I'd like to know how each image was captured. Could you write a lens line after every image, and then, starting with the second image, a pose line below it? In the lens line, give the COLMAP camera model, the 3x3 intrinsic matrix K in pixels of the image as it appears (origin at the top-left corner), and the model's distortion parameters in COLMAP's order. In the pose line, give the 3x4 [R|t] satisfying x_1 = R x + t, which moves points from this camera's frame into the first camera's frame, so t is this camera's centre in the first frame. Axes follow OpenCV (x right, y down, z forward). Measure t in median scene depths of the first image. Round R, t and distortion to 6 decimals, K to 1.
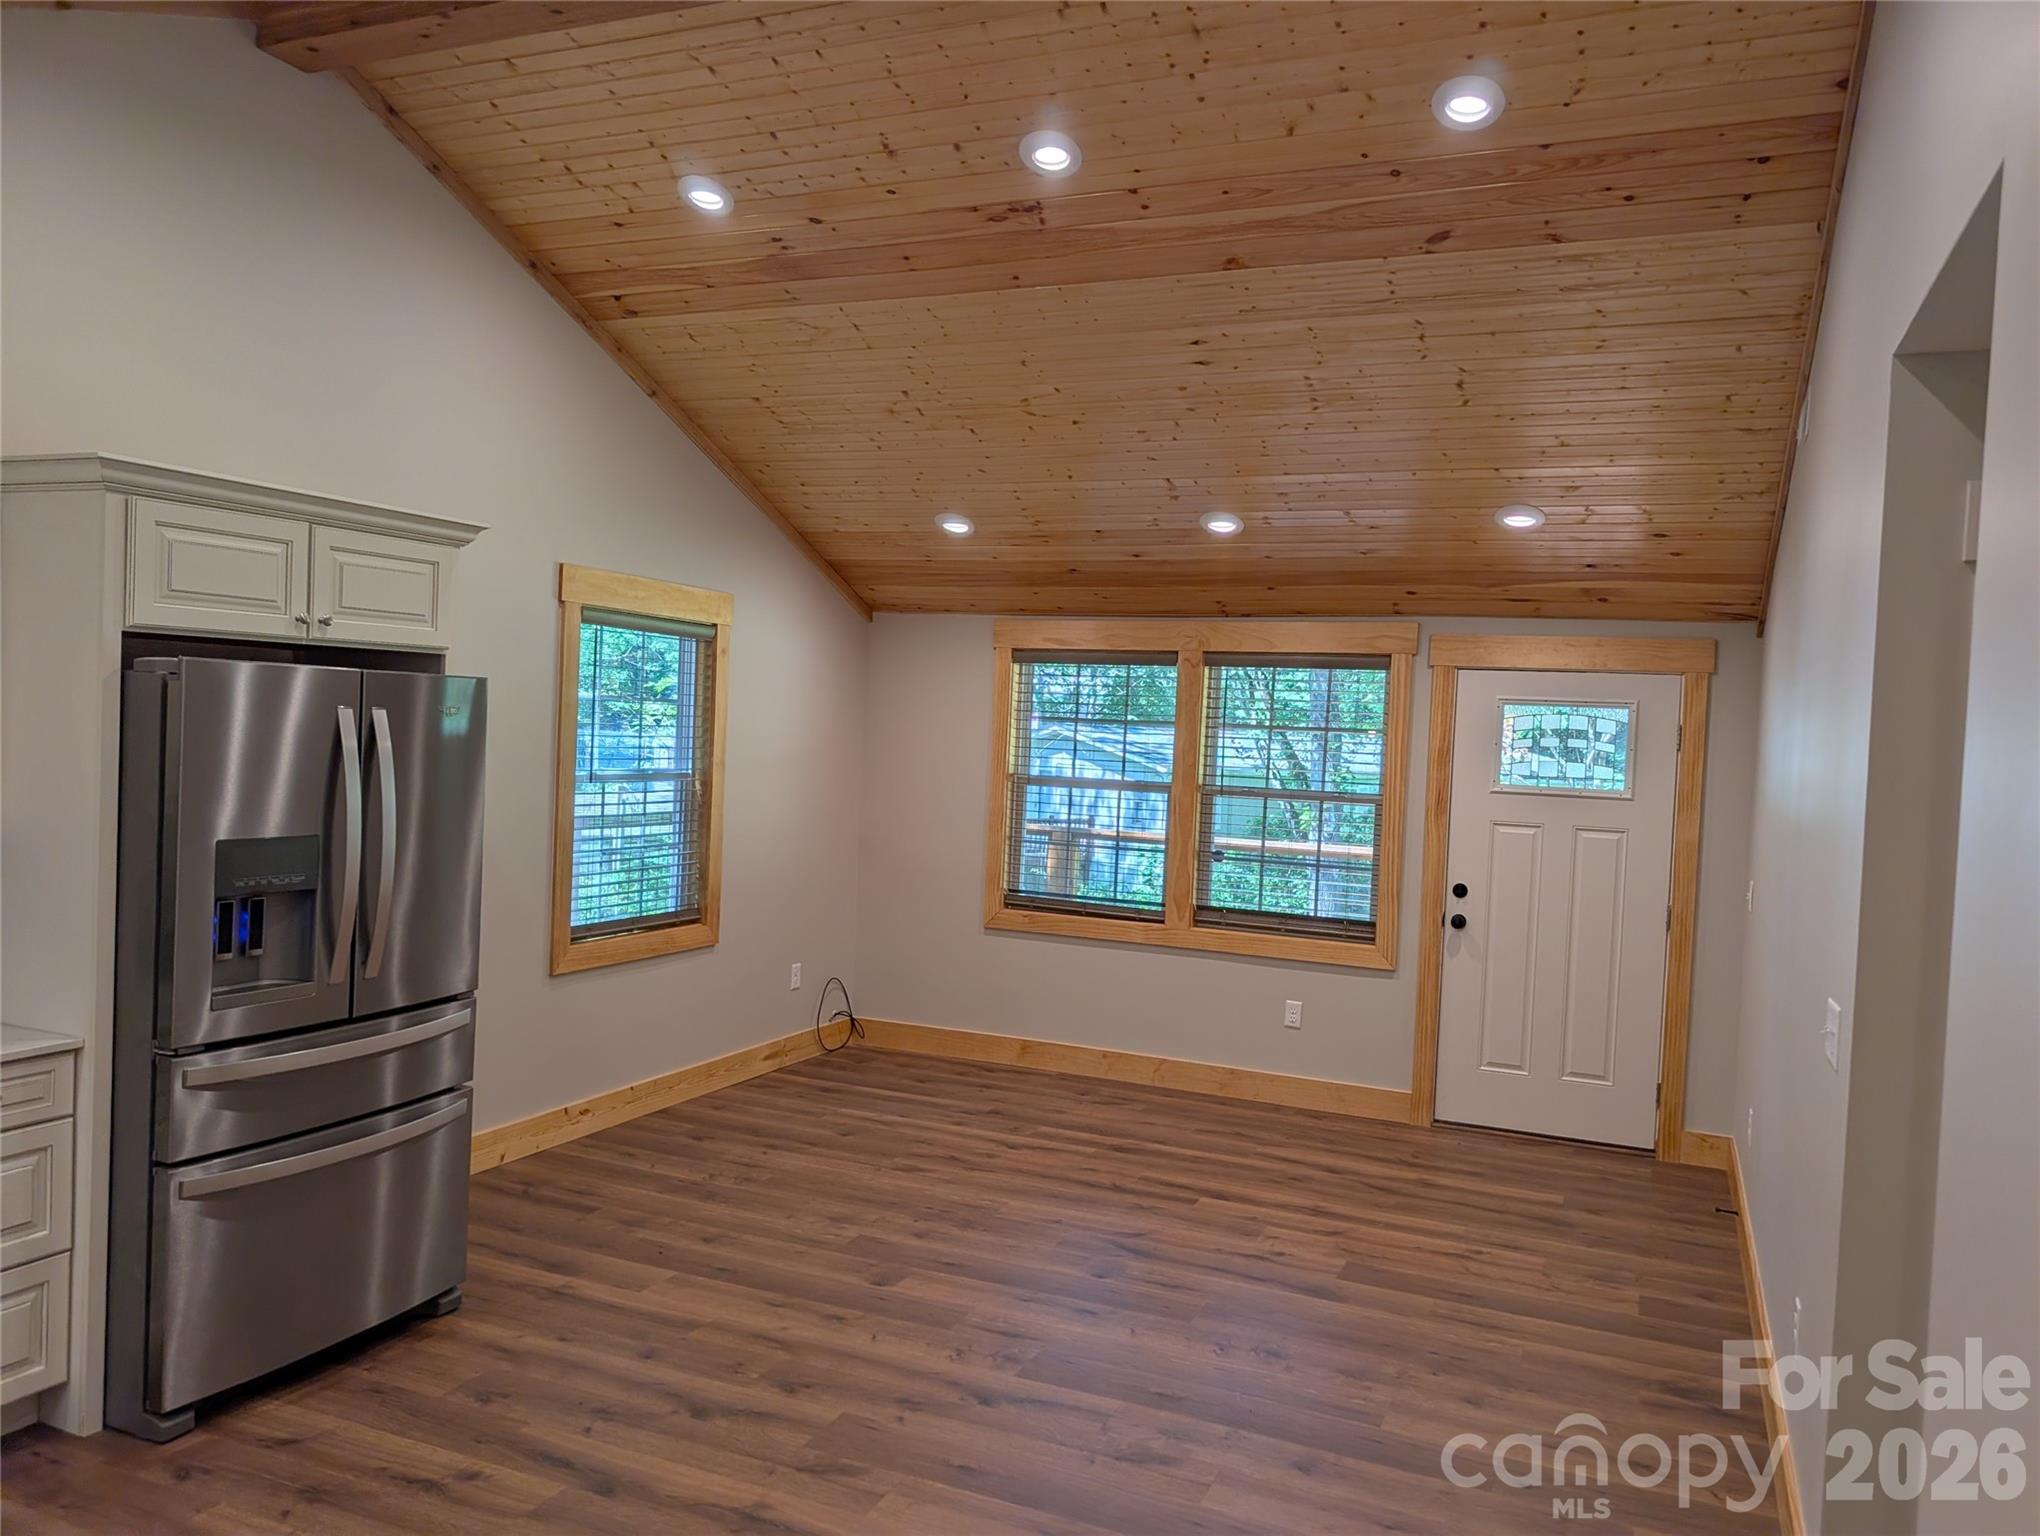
lens RADIAL K [[1469.9, 0, 1035.0], [0, 1469.9, 777.2], [0, 0, 1]] dist [0.017560, -0.010983]
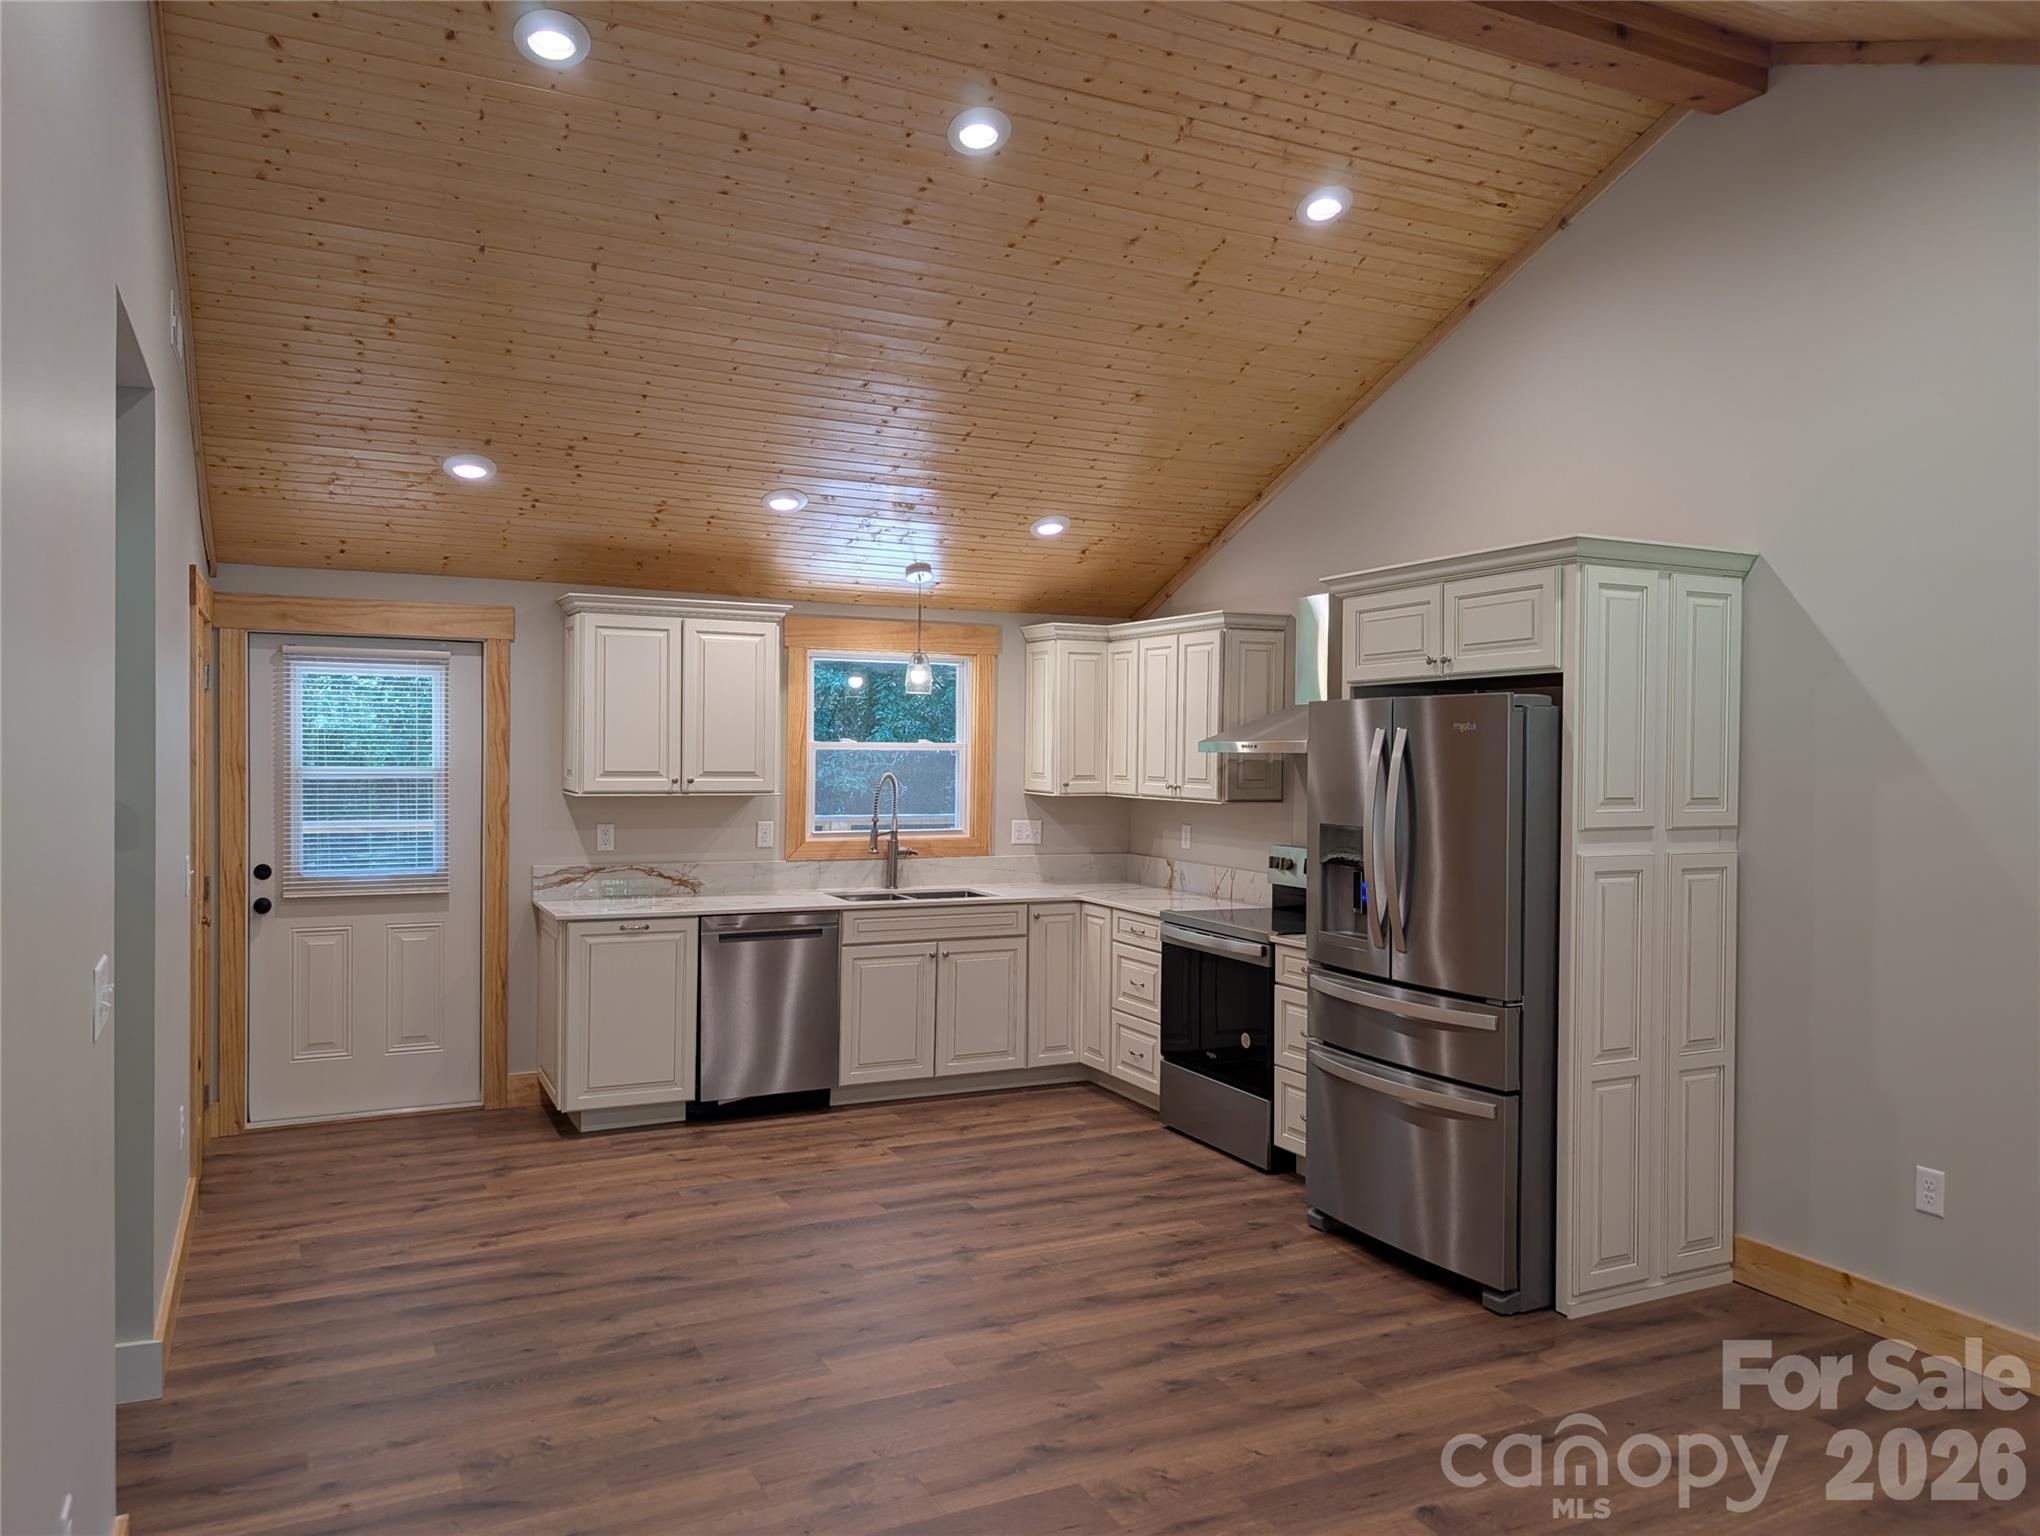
lens RADIAL K [[1469.9, 0, 1035.0], [0, 1469.9, 777.2], [0, 0, 1]] dist [0.017560, -0.010983]
pose [[-0.640338, -0.036856, -0.767209, 0.667750], [-0.063801, 0.997949, 0.005310, 0.006493], [0.765439, 0.052348, -0.641375, 1.527687]]
